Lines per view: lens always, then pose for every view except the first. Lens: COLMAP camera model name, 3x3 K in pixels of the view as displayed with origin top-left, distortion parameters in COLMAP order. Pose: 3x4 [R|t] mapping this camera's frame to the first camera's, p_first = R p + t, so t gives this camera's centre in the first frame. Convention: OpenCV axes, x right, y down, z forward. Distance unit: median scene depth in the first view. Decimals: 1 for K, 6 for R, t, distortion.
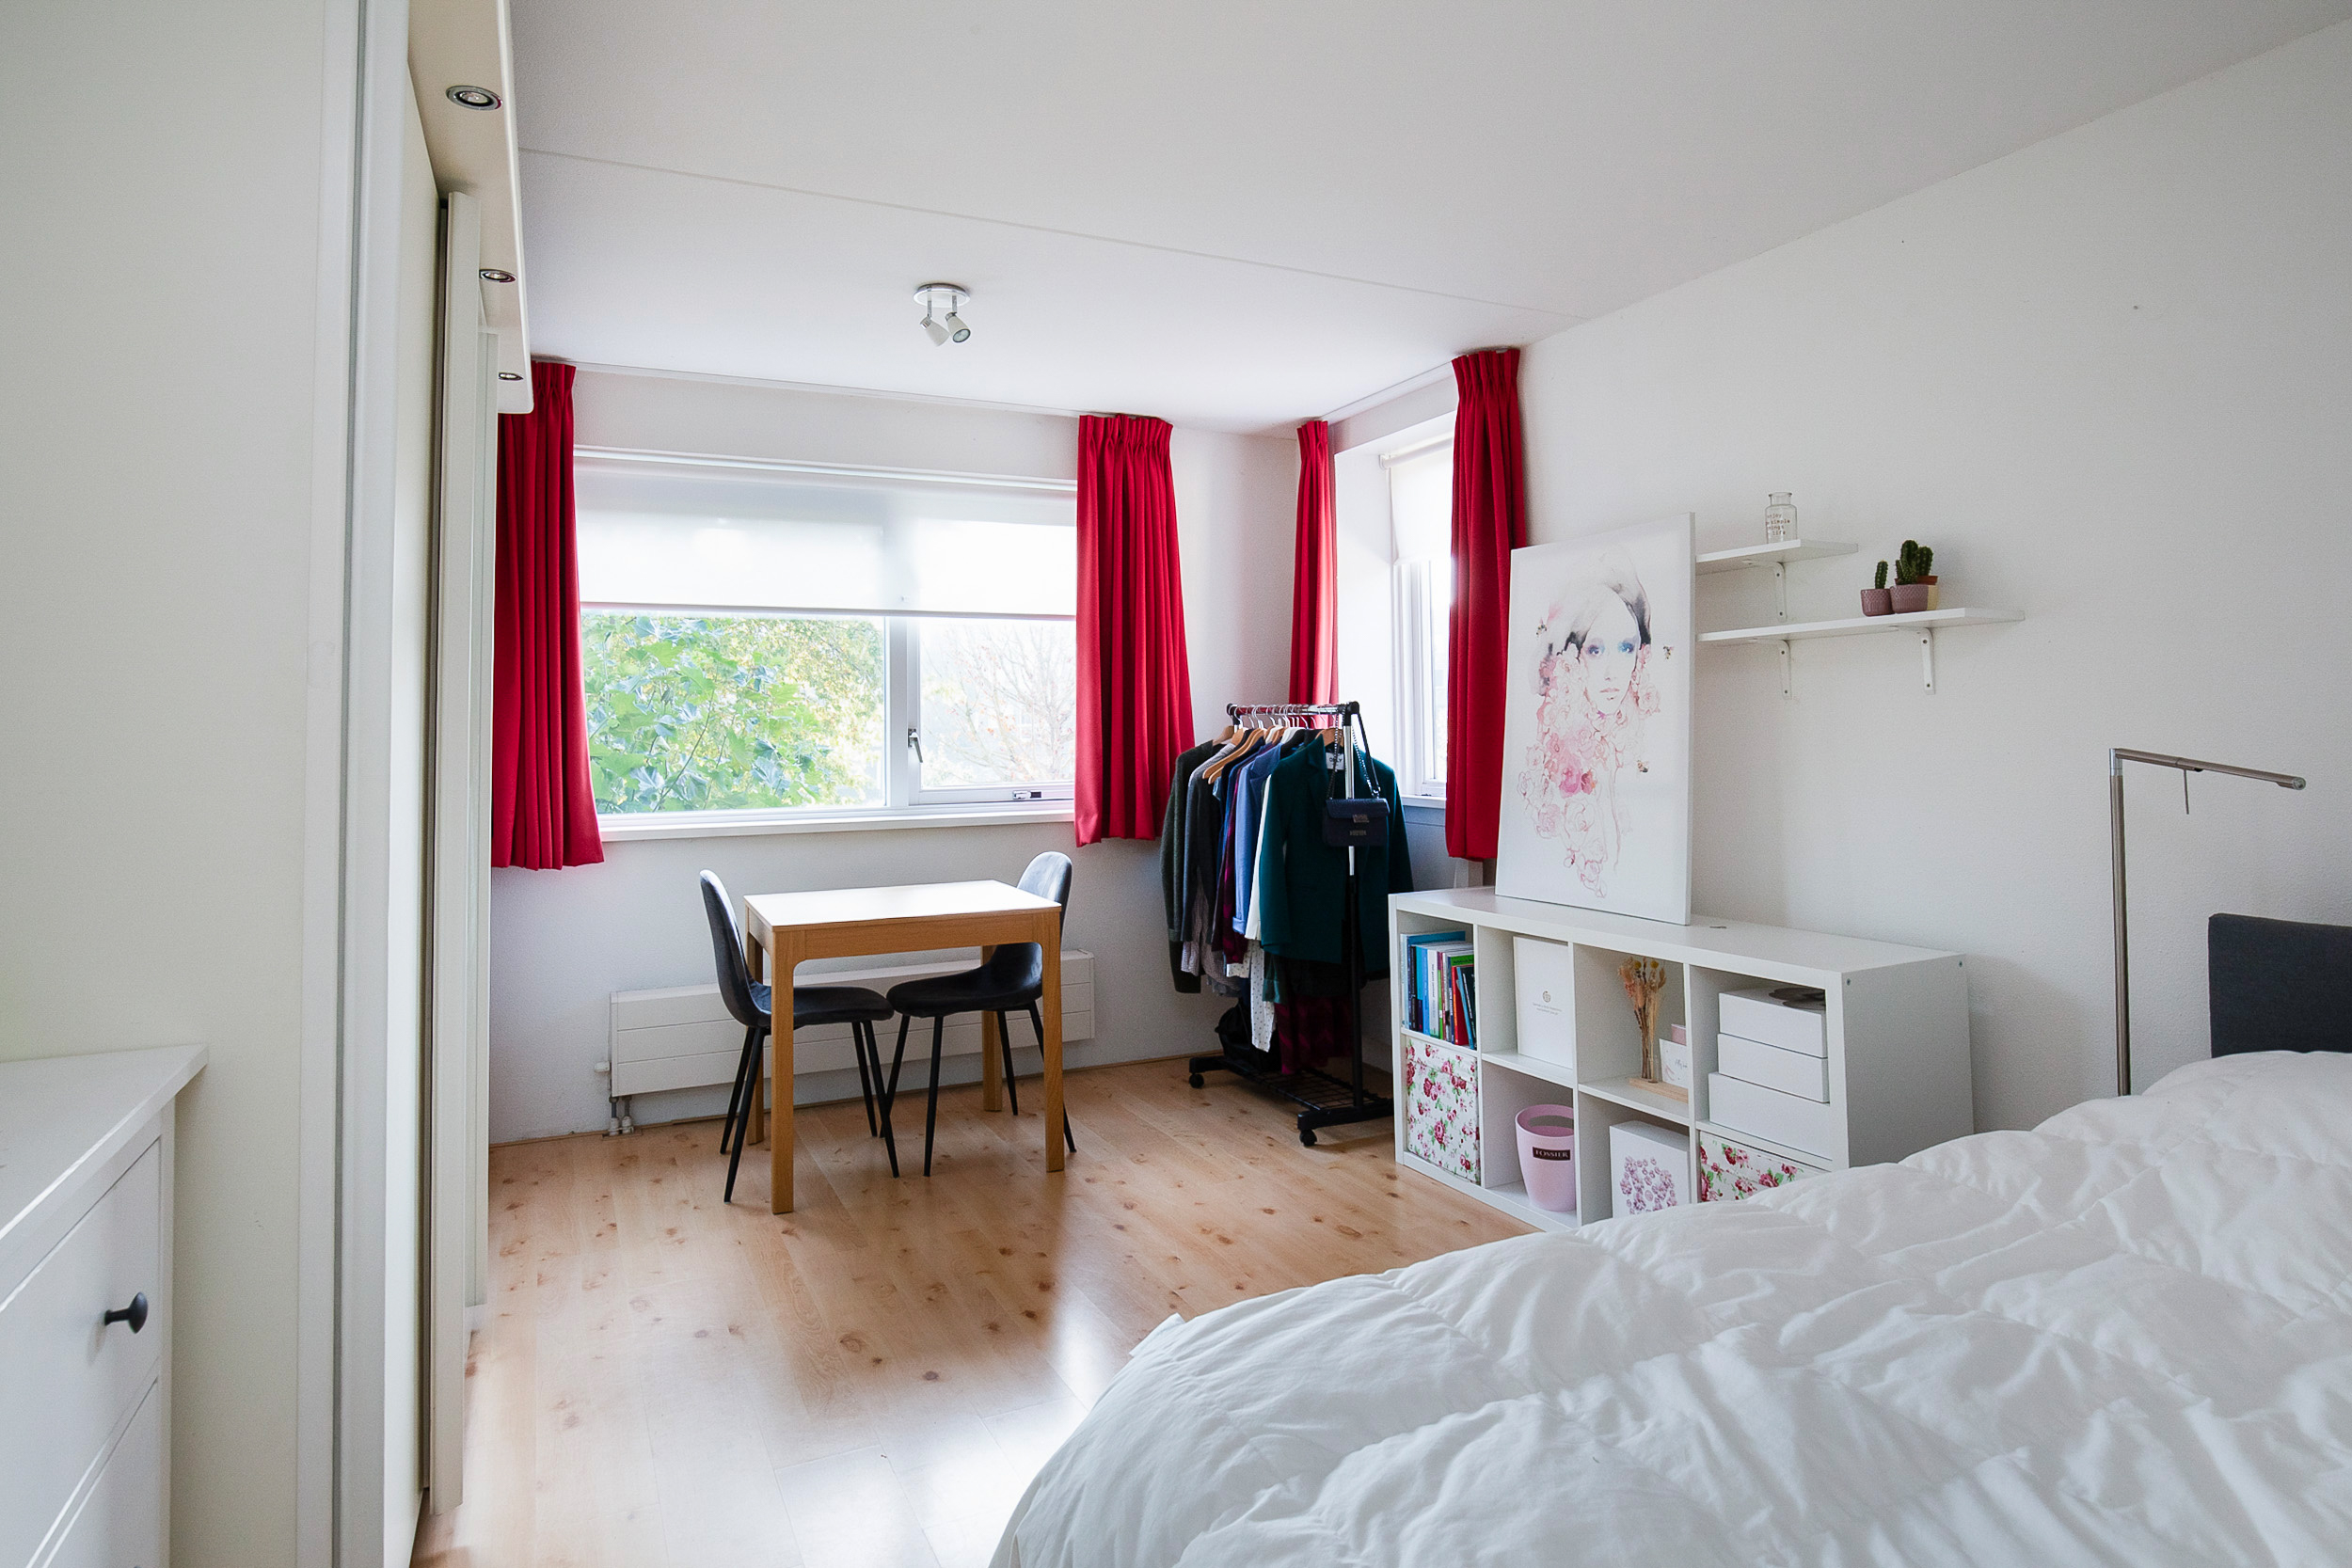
lens RADIAL K [[1328.7, 0, 1176.5], [0, 1328.7, 692.7], [0, 0, 1]] dist [0.000357, 0.000113]
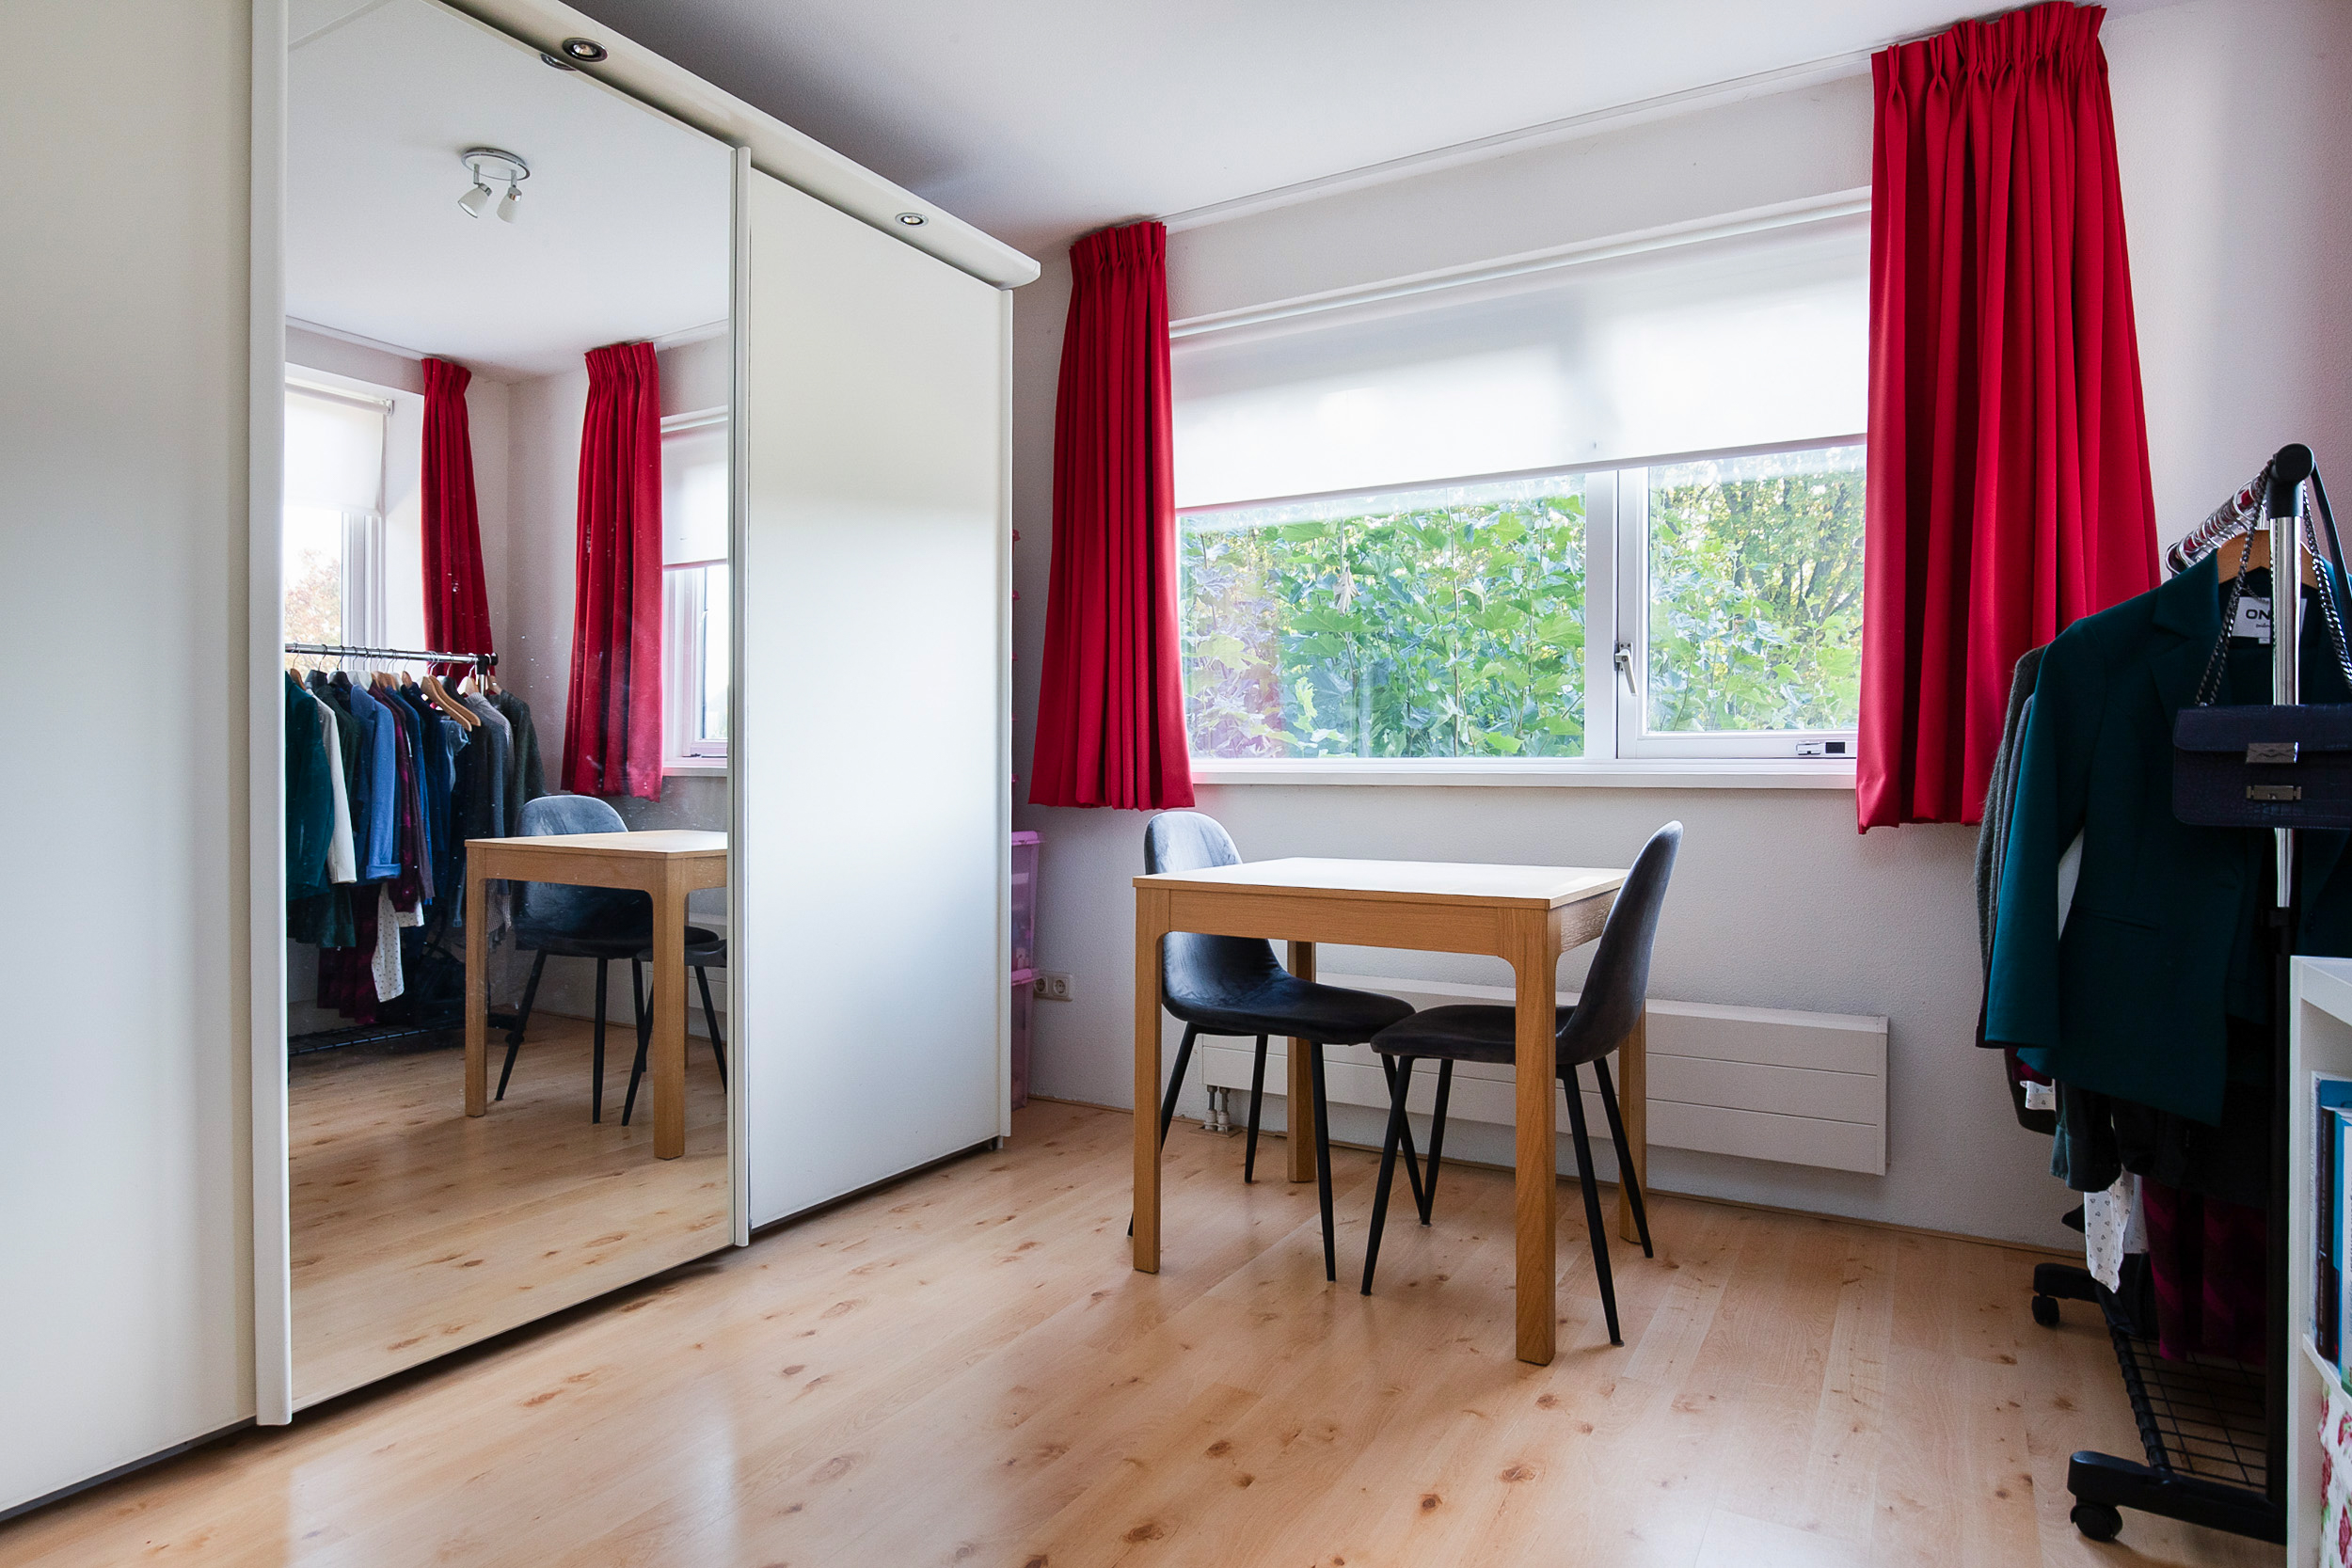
lens RADIAL K [[1328.6, 0, 1176.0], [0, 1328.6, 784.0], [0, 0, 1]] dist [-0.006537, -0.001633]
pose [[0.565864, 0.021090, -0.824229, 0.261525], [0.014144, 0.999277, 0.035279, 0.082770], [0.824378, -0.031621, 0.565156, 0.514470]]
